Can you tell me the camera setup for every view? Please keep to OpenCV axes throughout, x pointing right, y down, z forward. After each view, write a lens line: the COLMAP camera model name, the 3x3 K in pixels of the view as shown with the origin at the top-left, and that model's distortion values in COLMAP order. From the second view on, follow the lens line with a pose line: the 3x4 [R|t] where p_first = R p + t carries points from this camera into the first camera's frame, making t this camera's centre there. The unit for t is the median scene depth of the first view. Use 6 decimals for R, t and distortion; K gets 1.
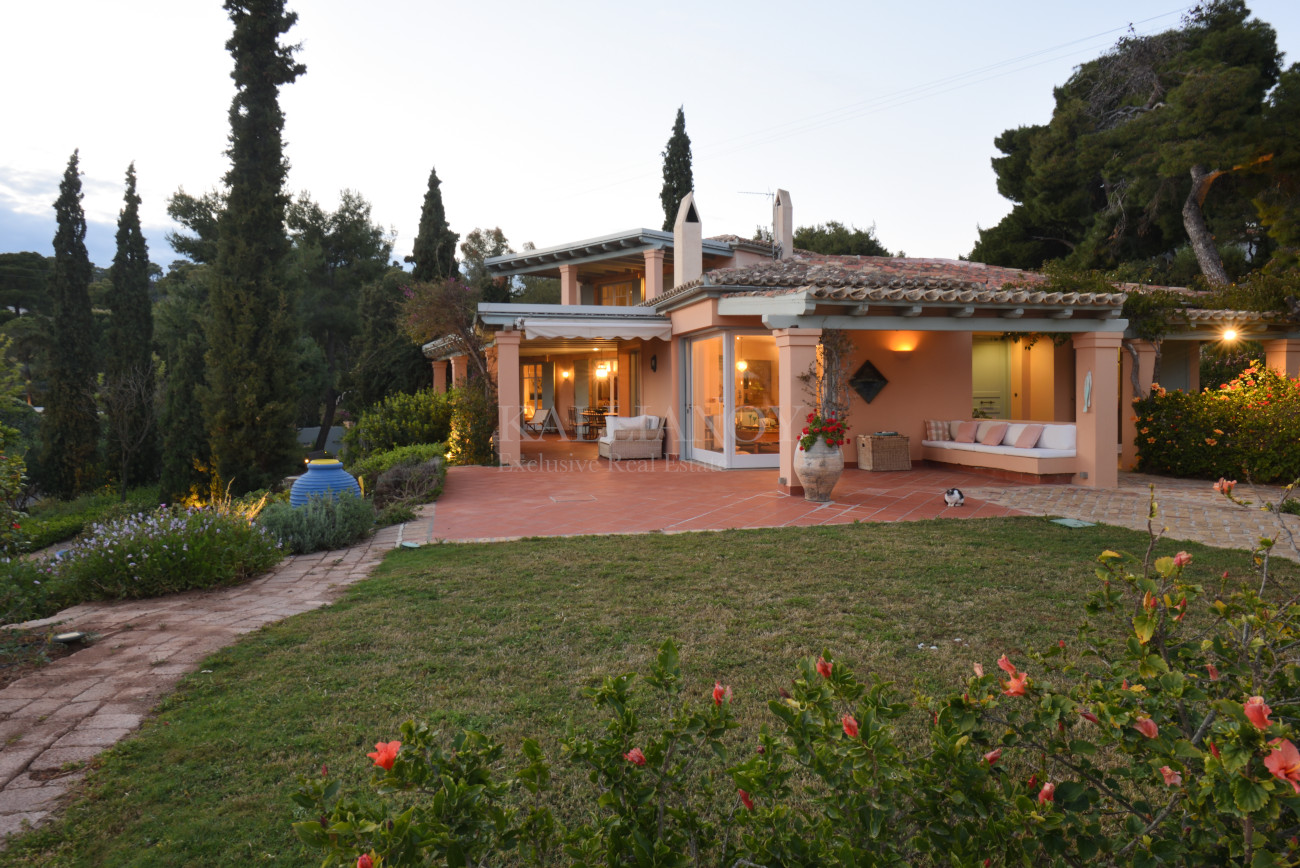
lens RADIAL K [[736.8, 0, 649.7], [0, 736.8, 394.9], [0, 0, 1]] dist [0.000623, 0.000676]
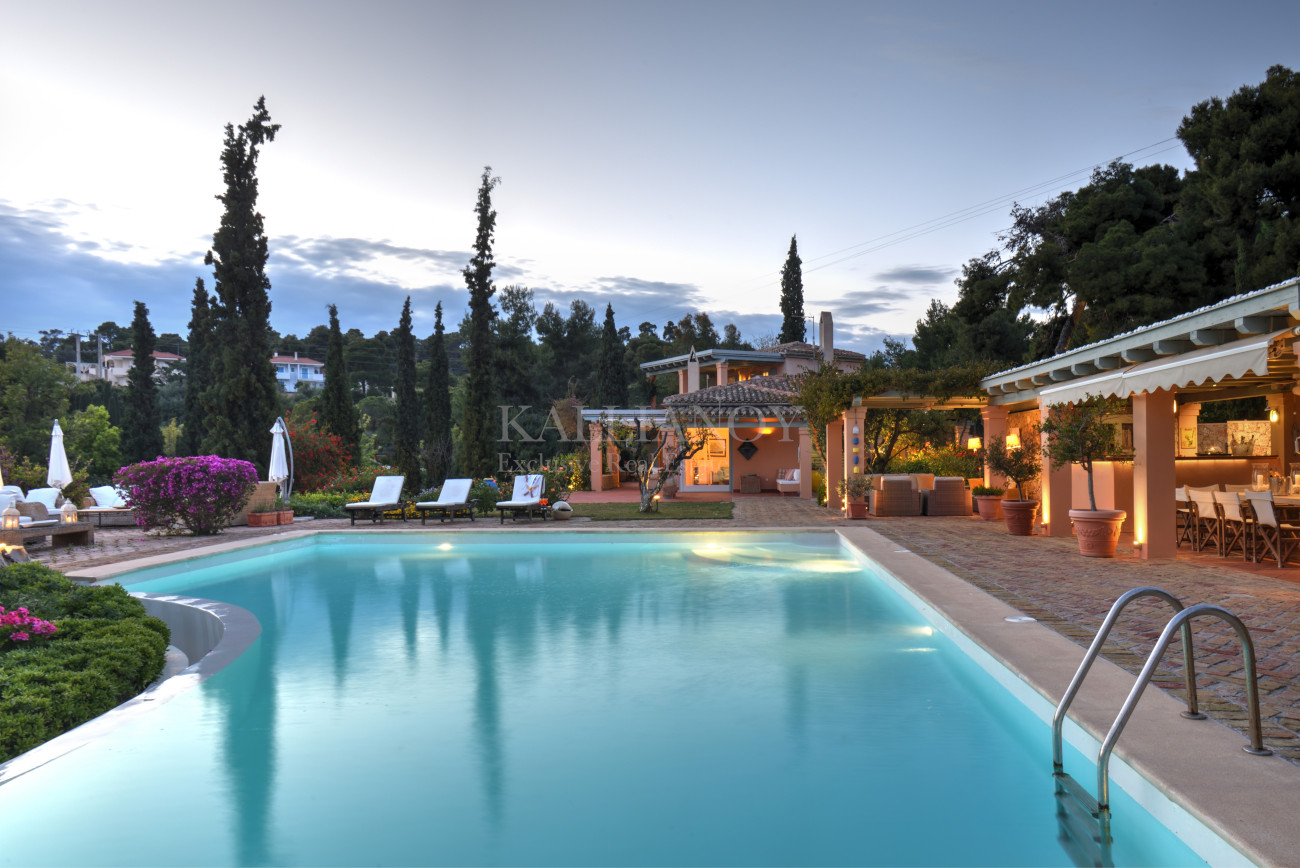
lens RADIAL K [[731.0, 0, 648.9], [0, 731.0, 462.1], [0, 0, 1]] dist [-0.000798, -0.000676]
pose [[0.943400, 0.002165, -0.331651, 0.229689], [0.000519, 0.999968, 0.008006, 0.000553], [0.331658, -0.007725, 0.943368, -0.312037]]
